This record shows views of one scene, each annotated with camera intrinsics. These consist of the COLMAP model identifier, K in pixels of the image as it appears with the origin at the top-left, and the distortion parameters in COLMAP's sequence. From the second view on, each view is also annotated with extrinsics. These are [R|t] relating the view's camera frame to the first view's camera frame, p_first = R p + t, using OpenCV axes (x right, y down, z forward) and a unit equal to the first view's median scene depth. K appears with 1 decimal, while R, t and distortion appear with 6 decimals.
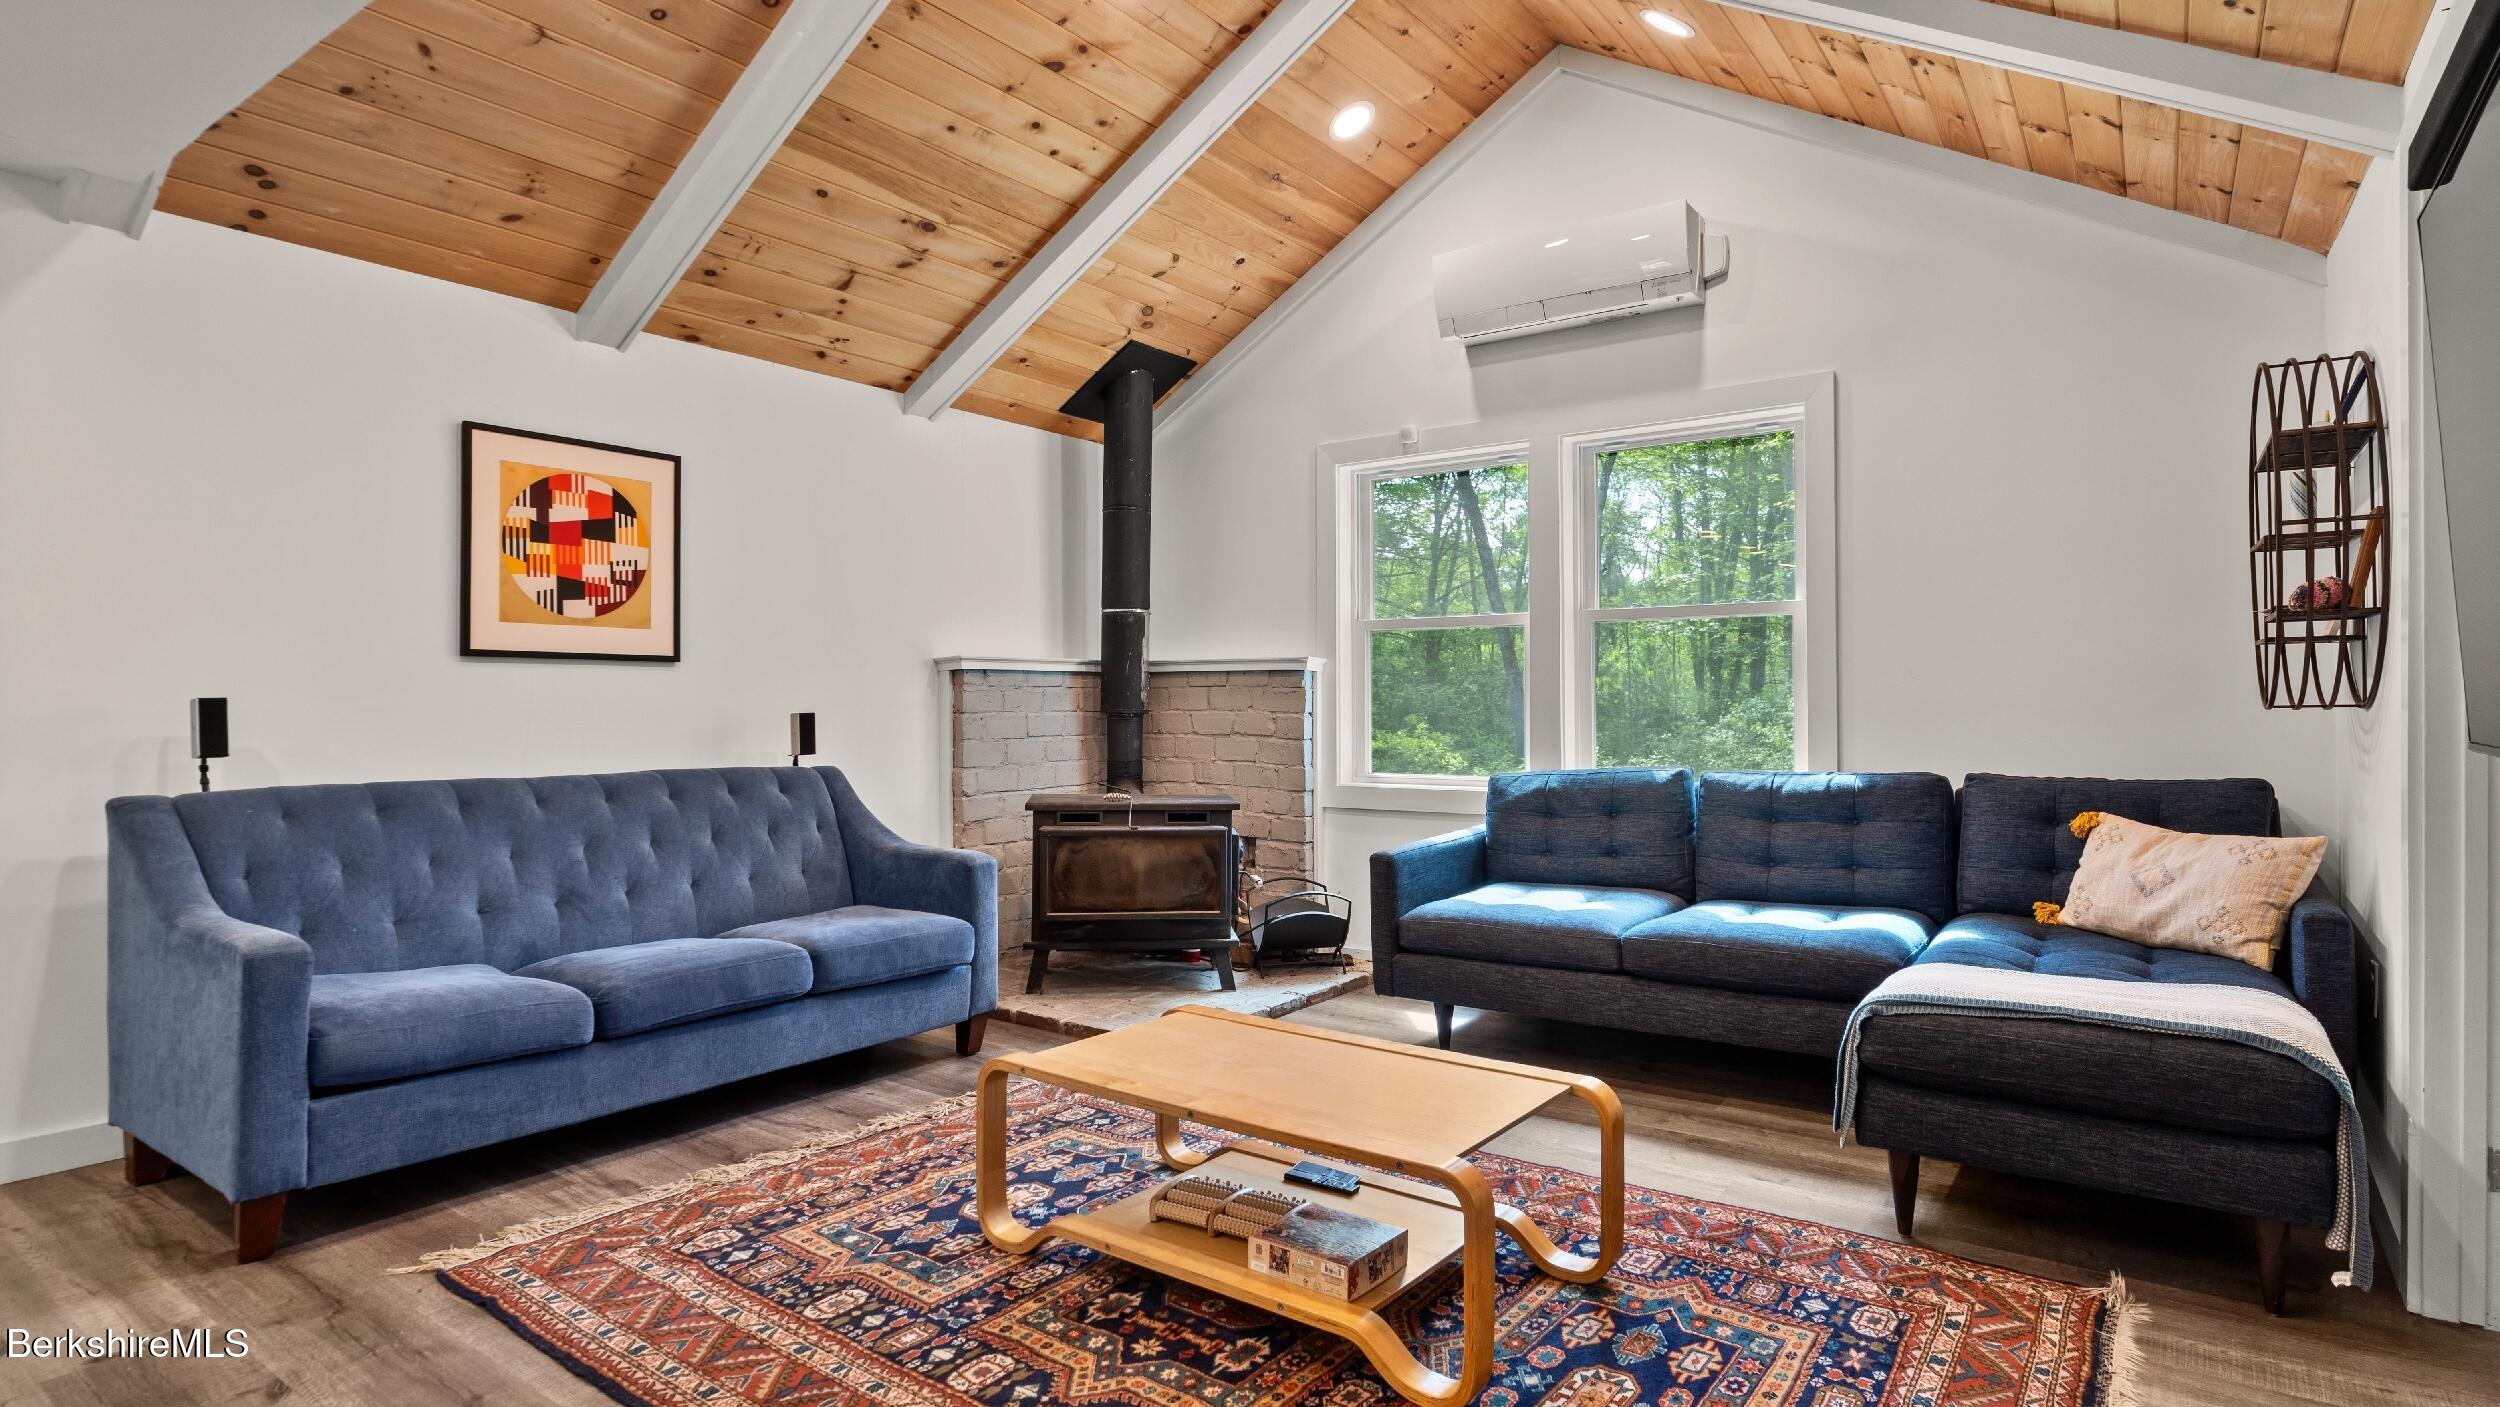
lens RADIAL K [[1279.5, 0, 1249.3], [0, 1279.5, 697.1], [0, 0, 1]] dist [0.000418, -0.000061]
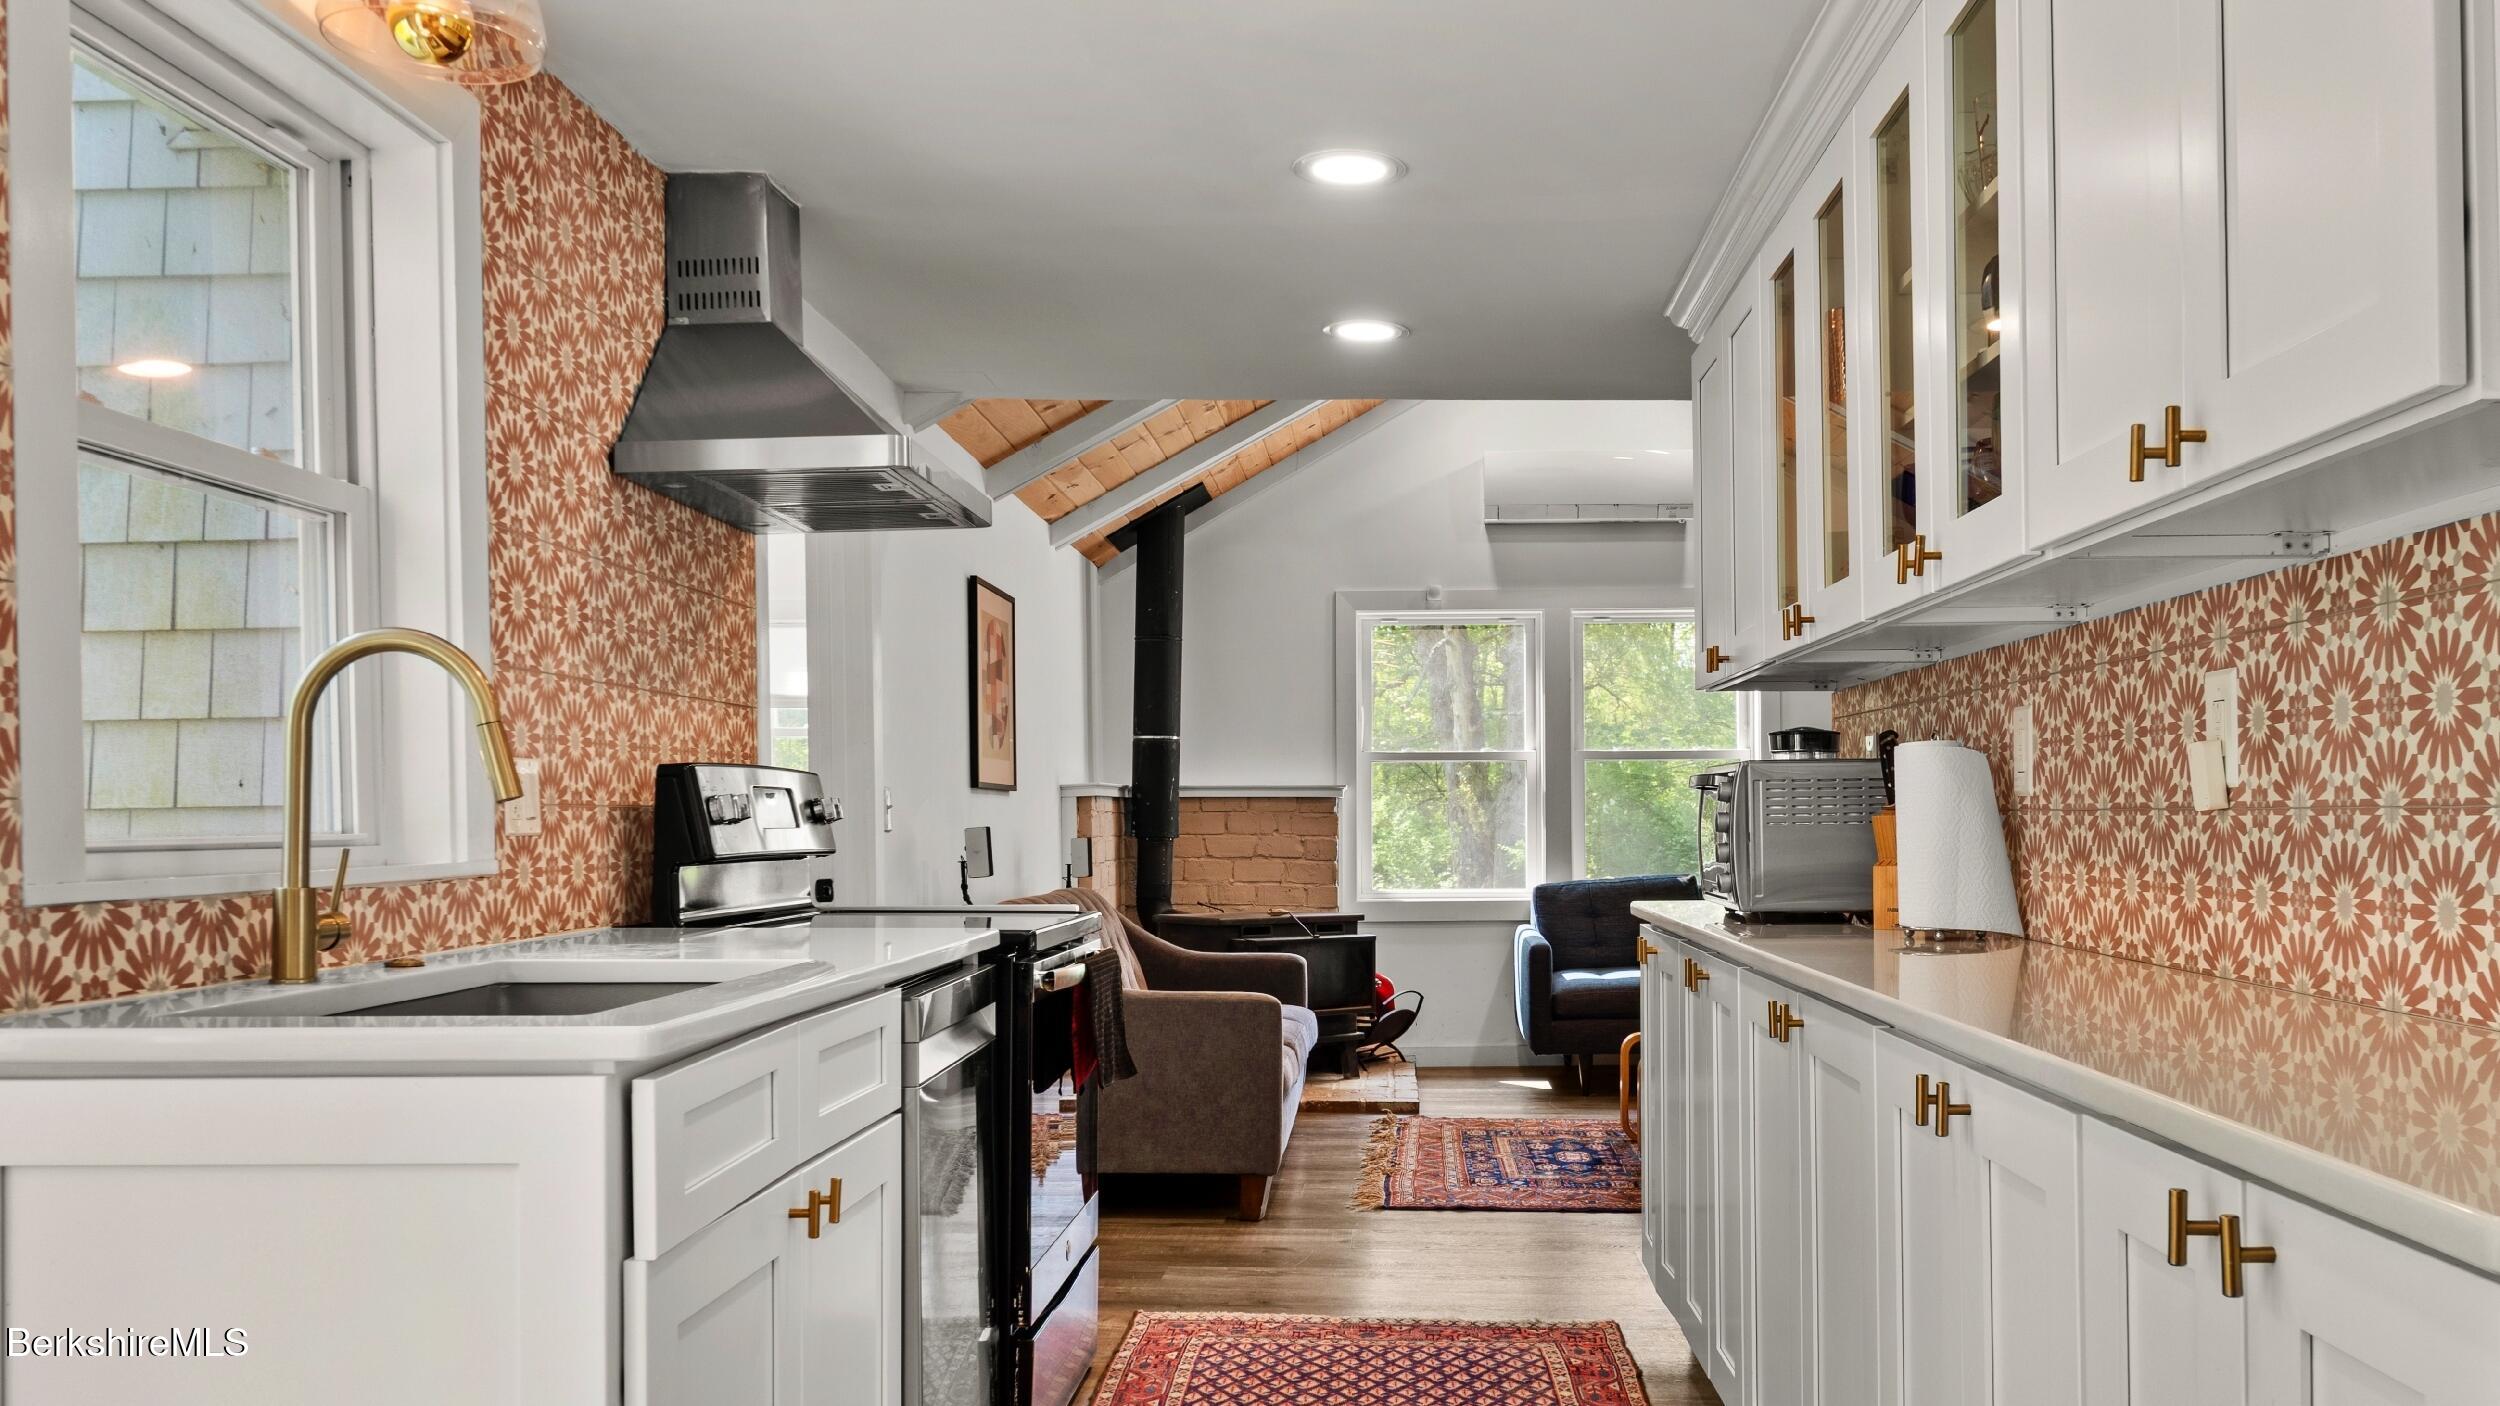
lens RADIAL K [[2067.6, 0, 1304.7], [0, 2067.6, 799.7], [0, 0, 1]] dist [-0.000113, 0.001471]
pose [[0.828611, 0.003649, 0.559813, -0.968400], [0.000043, 0.999978, -0.006582, -0.007284], [-0.559825, 0.005478, 0.828593, -0.452446]]
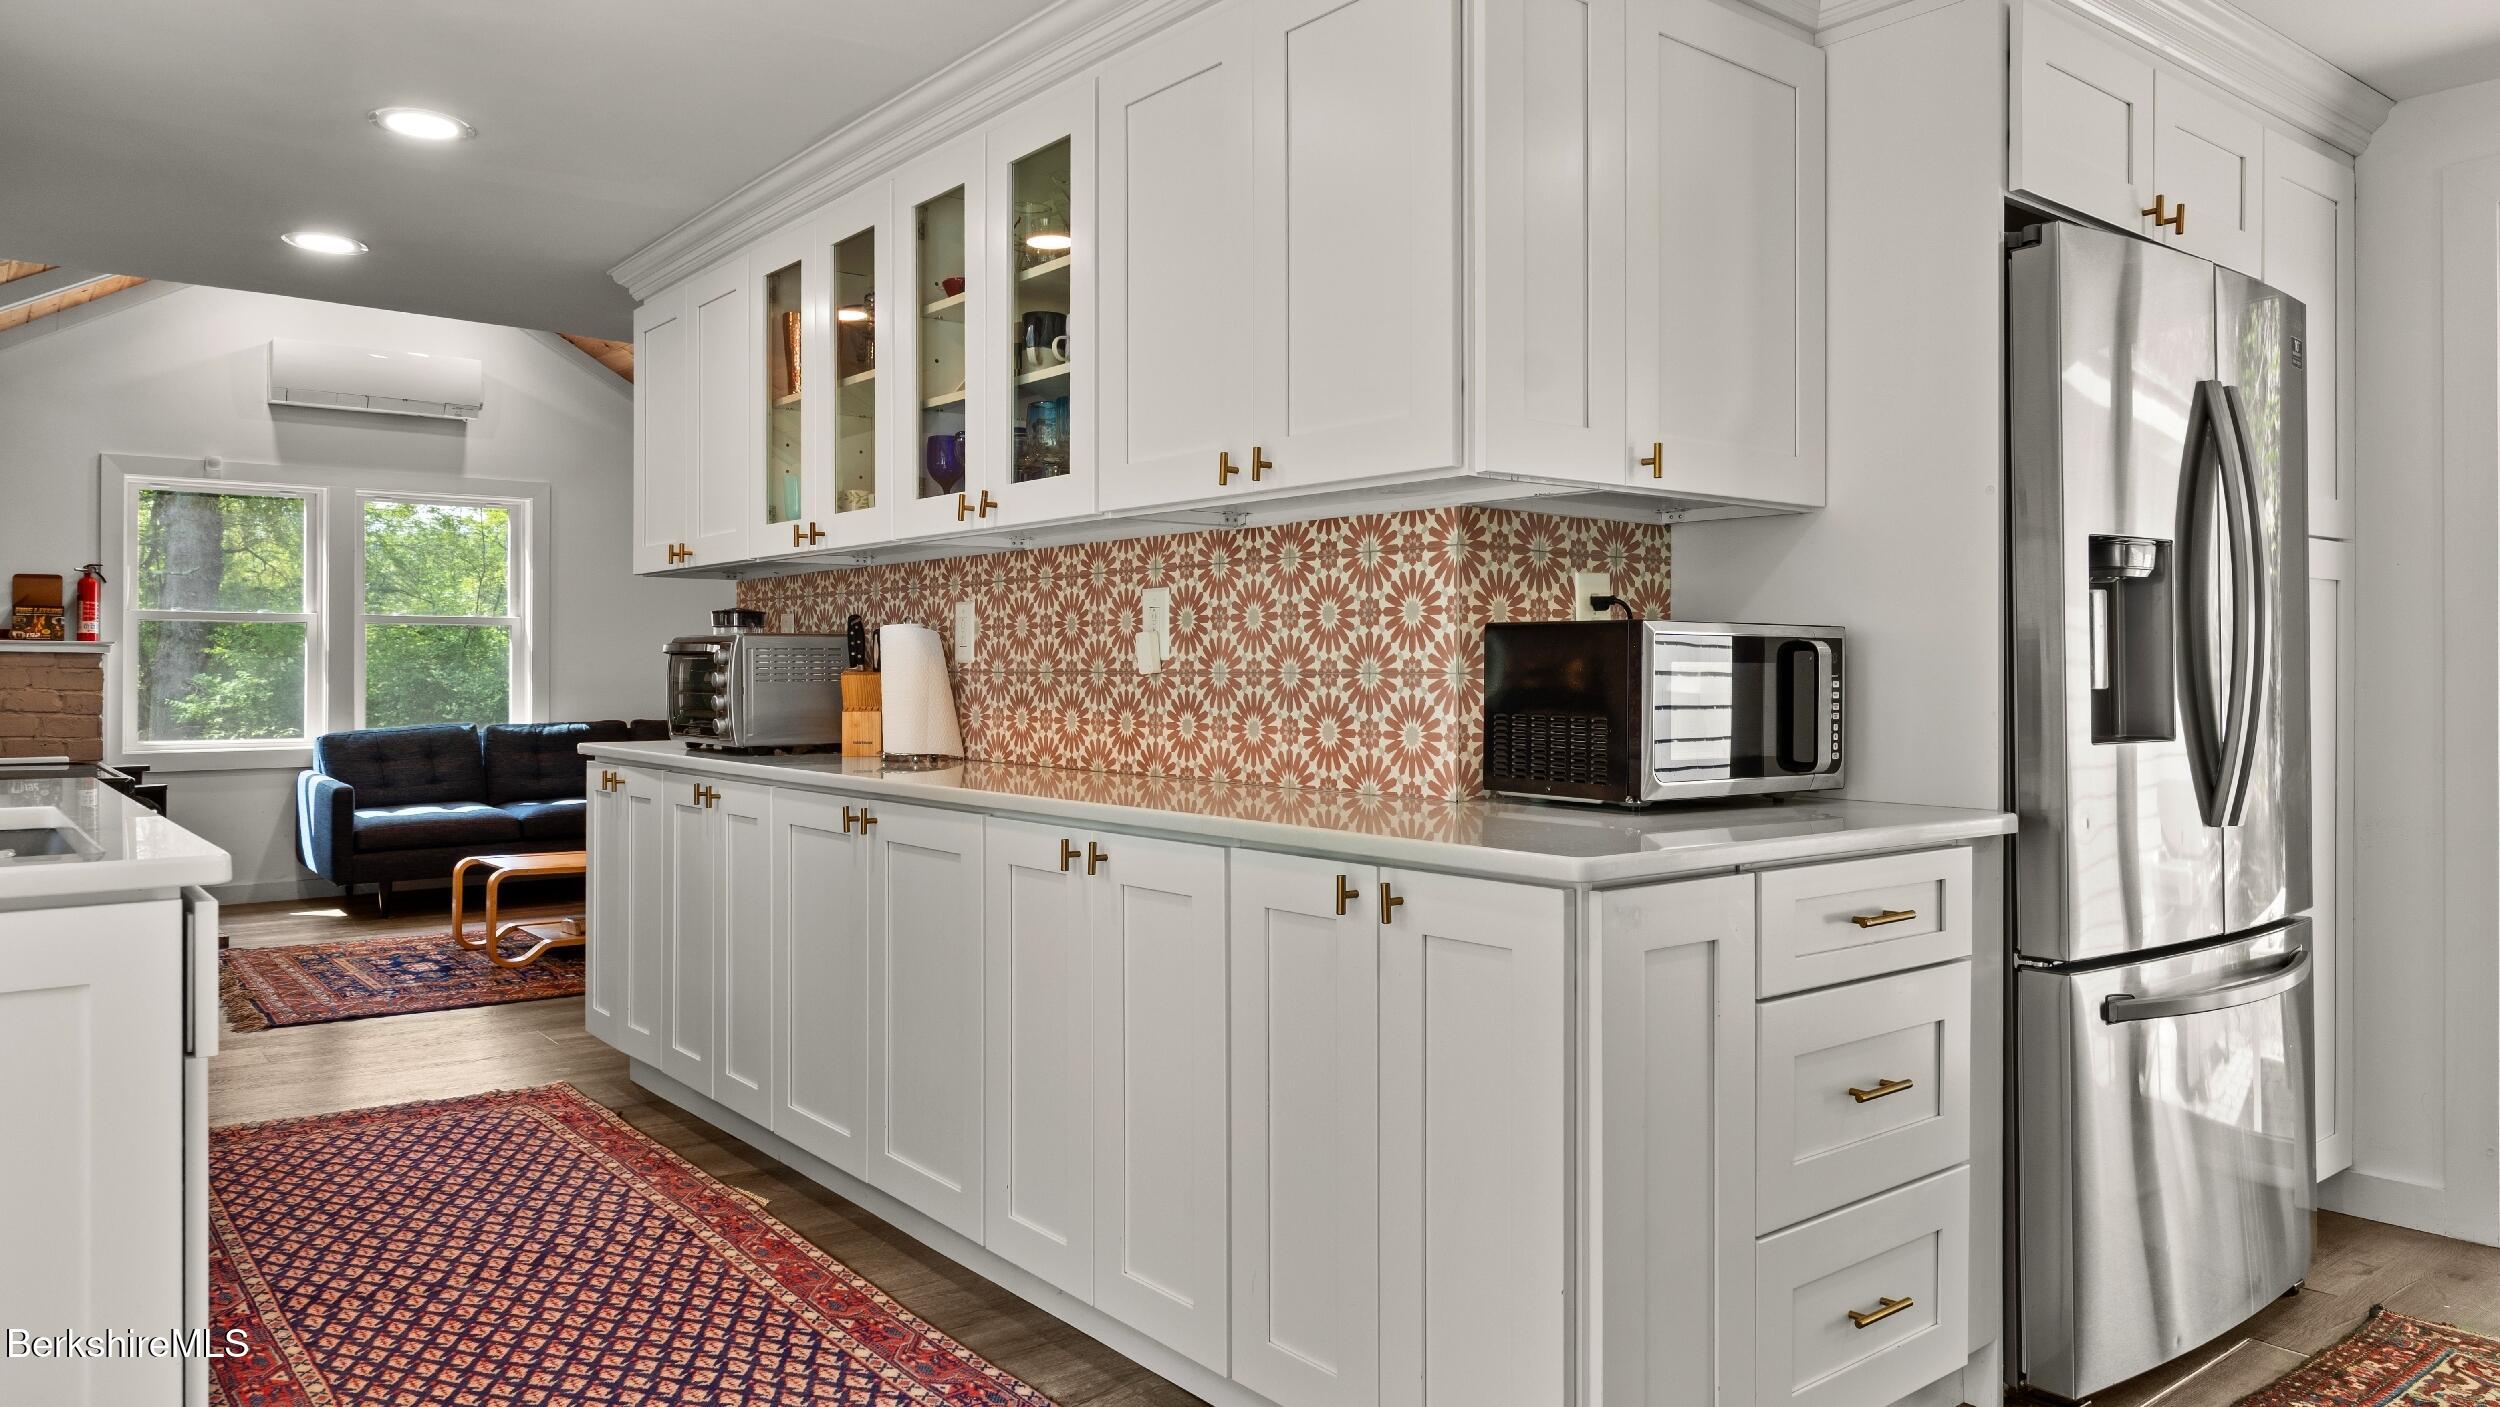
lens RADIAL K [[1677.5, 0, 1267.4], [0, 1677.5, 683.5], [0, 0, 1]] dist [0.005694, 0.000011]
pose [[0.268578, -0.002813, 0.963254, -1.111037], [-0.006327, 0.999969, 0.004684, -0.007552], [-0.963237, -0.007353, 0.268552, -0.392777]]
